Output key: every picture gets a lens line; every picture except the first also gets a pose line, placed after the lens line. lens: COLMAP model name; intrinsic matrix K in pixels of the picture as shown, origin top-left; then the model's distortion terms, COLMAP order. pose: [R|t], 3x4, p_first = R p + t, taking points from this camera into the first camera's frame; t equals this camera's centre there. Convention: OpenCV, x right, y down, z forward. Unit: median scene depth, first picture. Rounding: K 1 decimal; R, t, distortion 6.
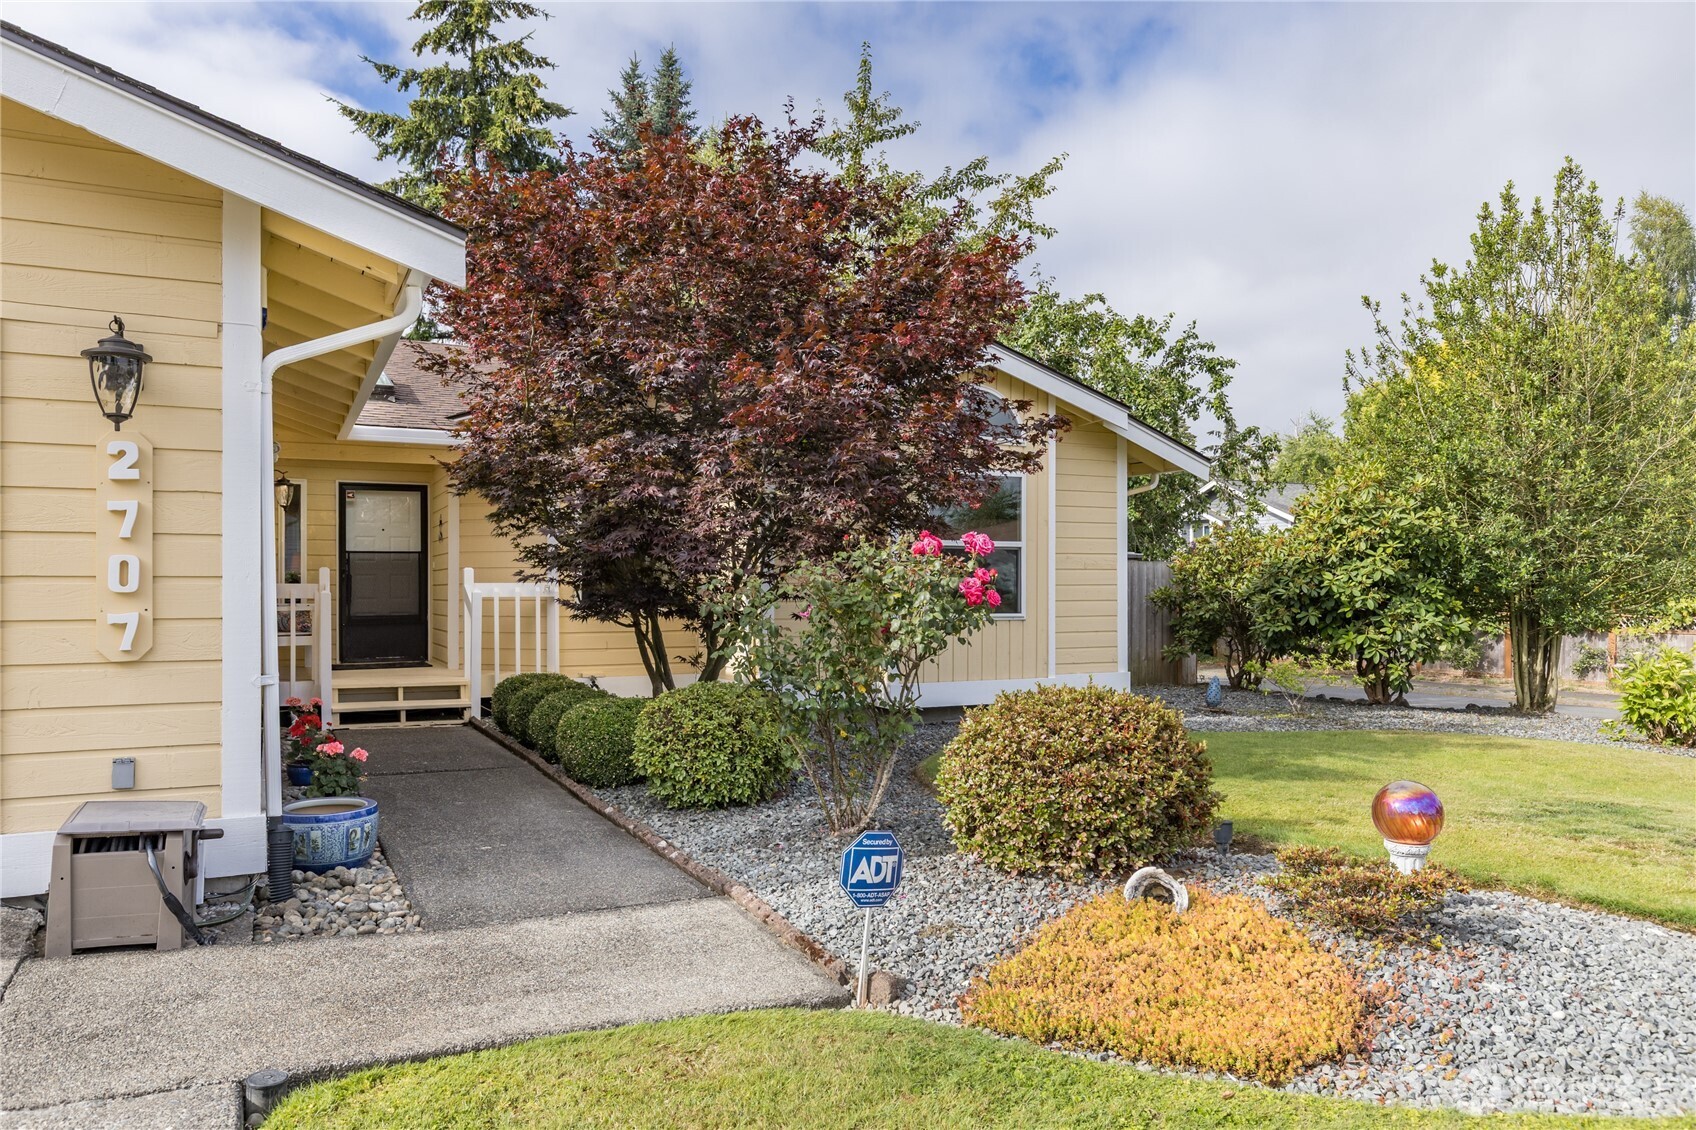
lens RADIAL K [[1166.9, 0, 820.6], [0, 1166.9, 587.1], [0, 0, 1]] dist [-0.009222, -0.007723]
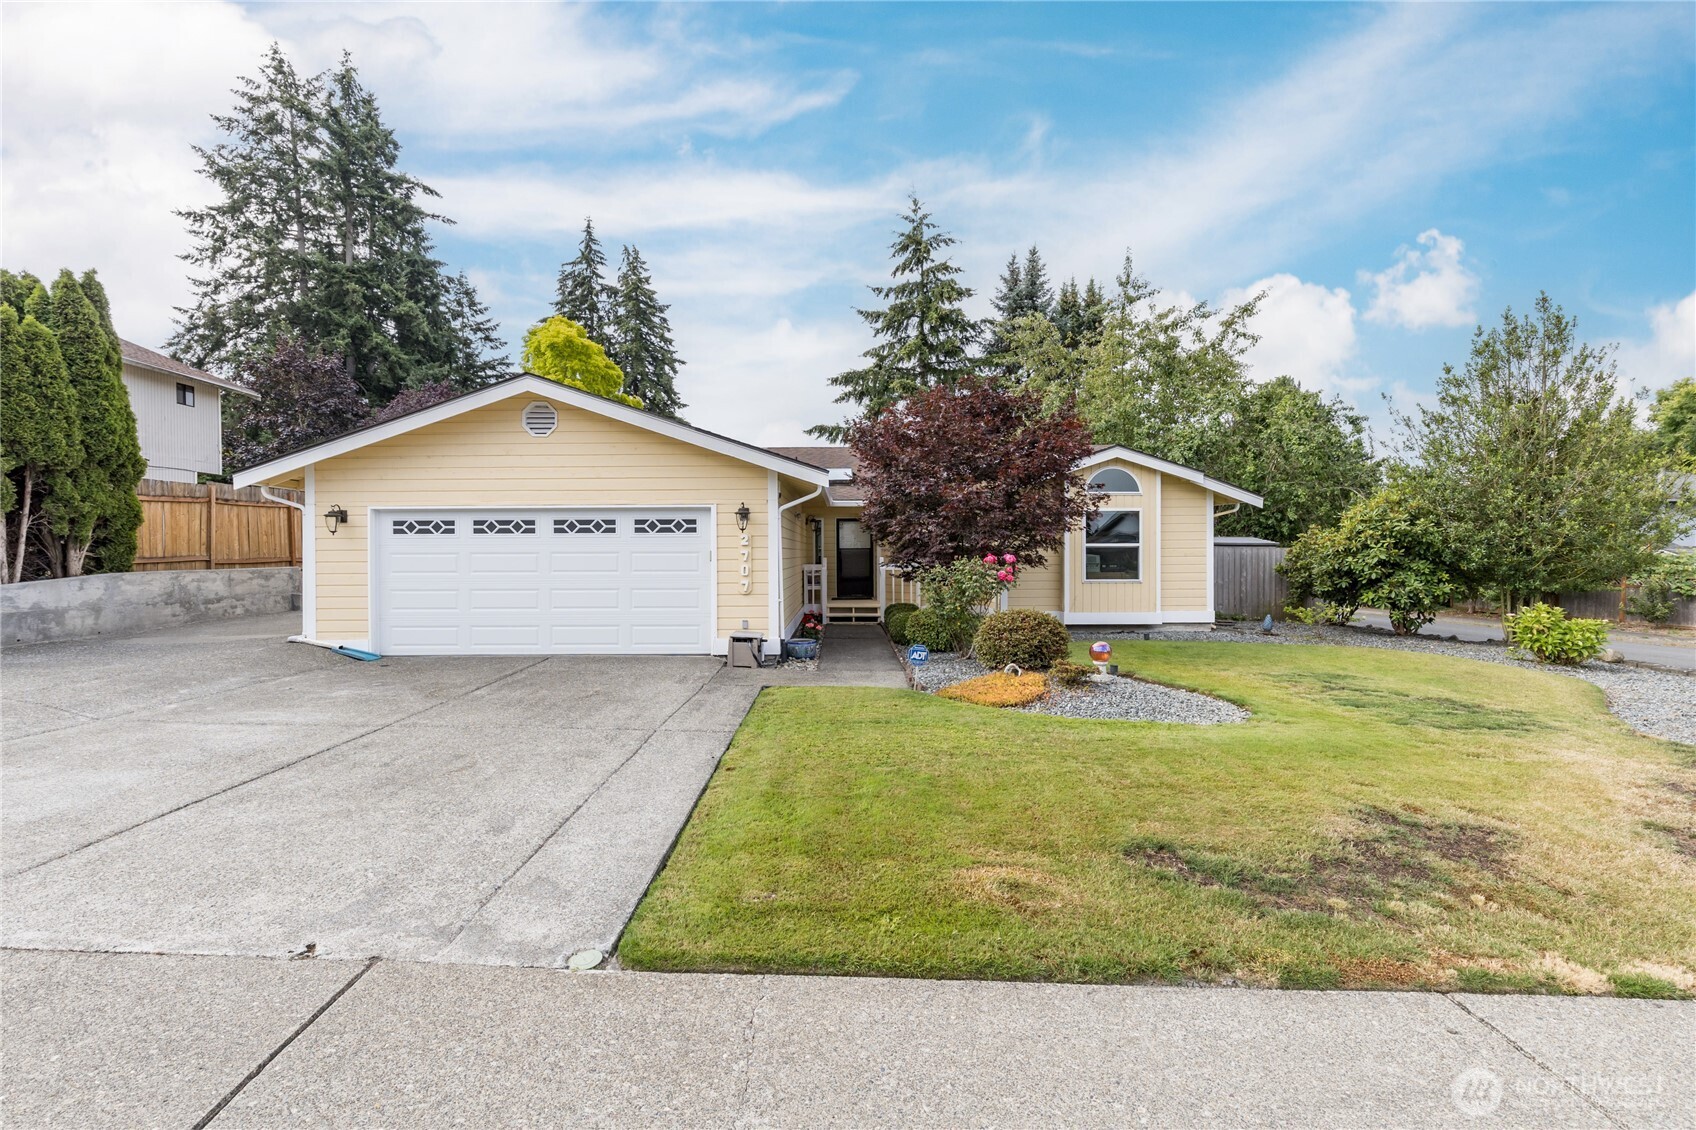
lens RADIAL K [[771.5, 0, 843.5], [0, 771.5, 560.4], [0, 0, 1]] dist [0.003957, -0.000391]
pose [[0.903499, 0.000067, -0.428589, 0.253513], [0.004561, 0.999942, 0.009771, -0.022411], [0.428565, -0.010783, 0.903447, -0.372827]]
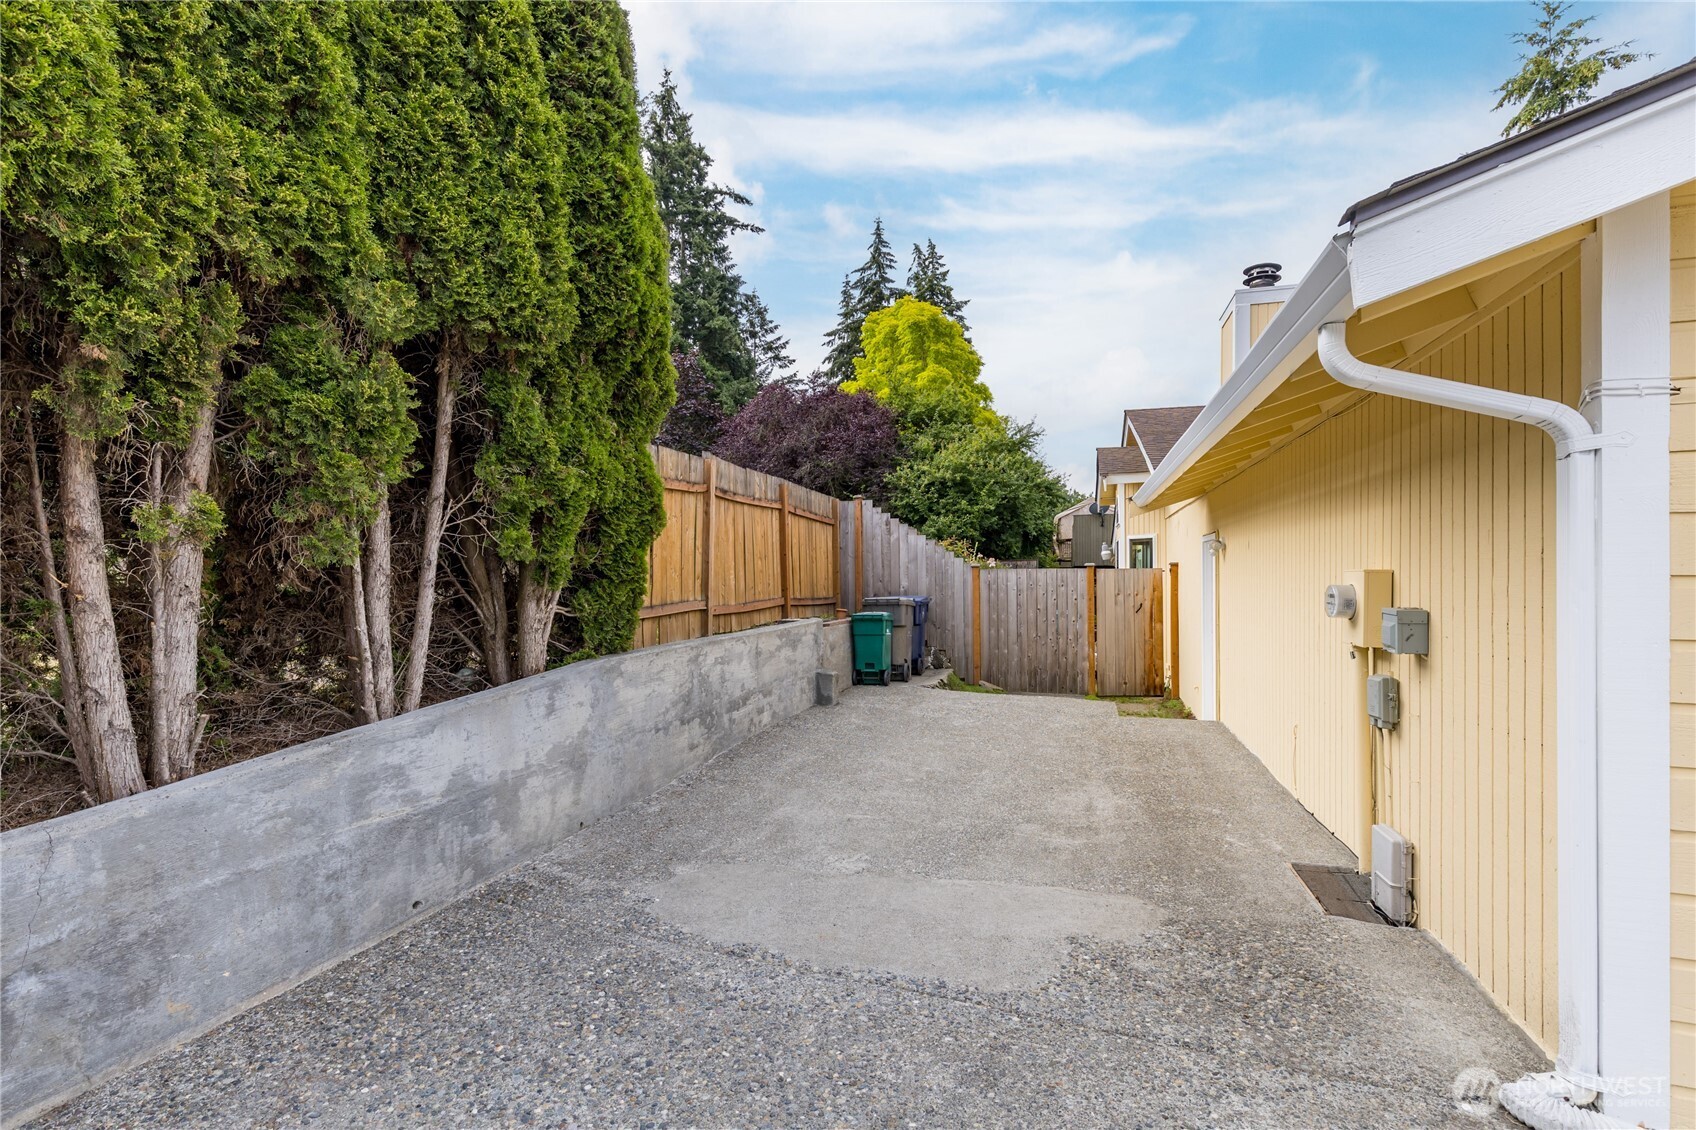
lens RADIAL K [[771.5, 0, 810.6], [0, 771.5, 573.8], [0, 0, 1]] dist [0.003957, -0.000391]
pose [[0.714243, -0.002049, -0.699895, -0.651485], [-0.000045, 0.999996, -0.002973, -0.040882], [0.699898, 0.002155, 0.714240, -0.086874]]
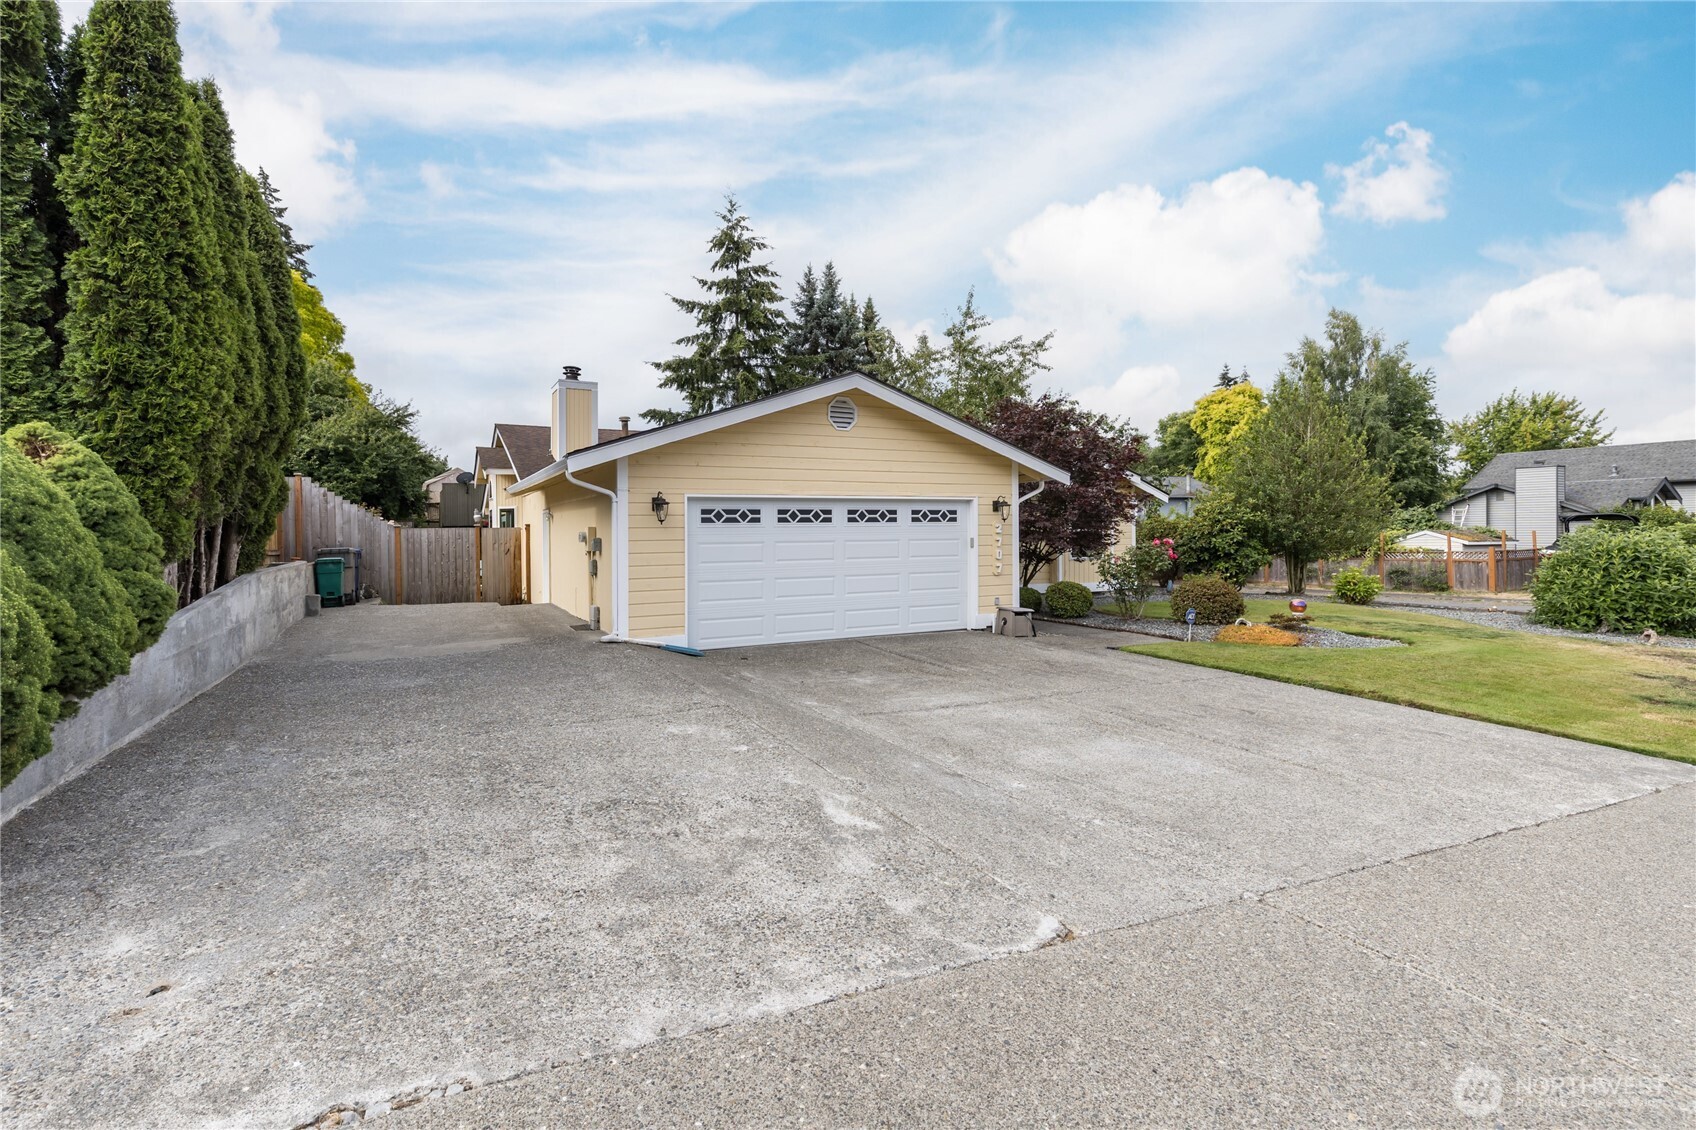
lens RADIAL K [[771.5, 0, 804.4], [0, 771.5, 519.2], [0, 0, 1]] dist [0.003957, -0.000391]
pose [[0.999794, -0.010598, 0.017291, -0.472152], [0.010902, 0.999787, -0.017552, -0.033942], [-0.017101, 0.017737, 0.999696, -0.638362]]
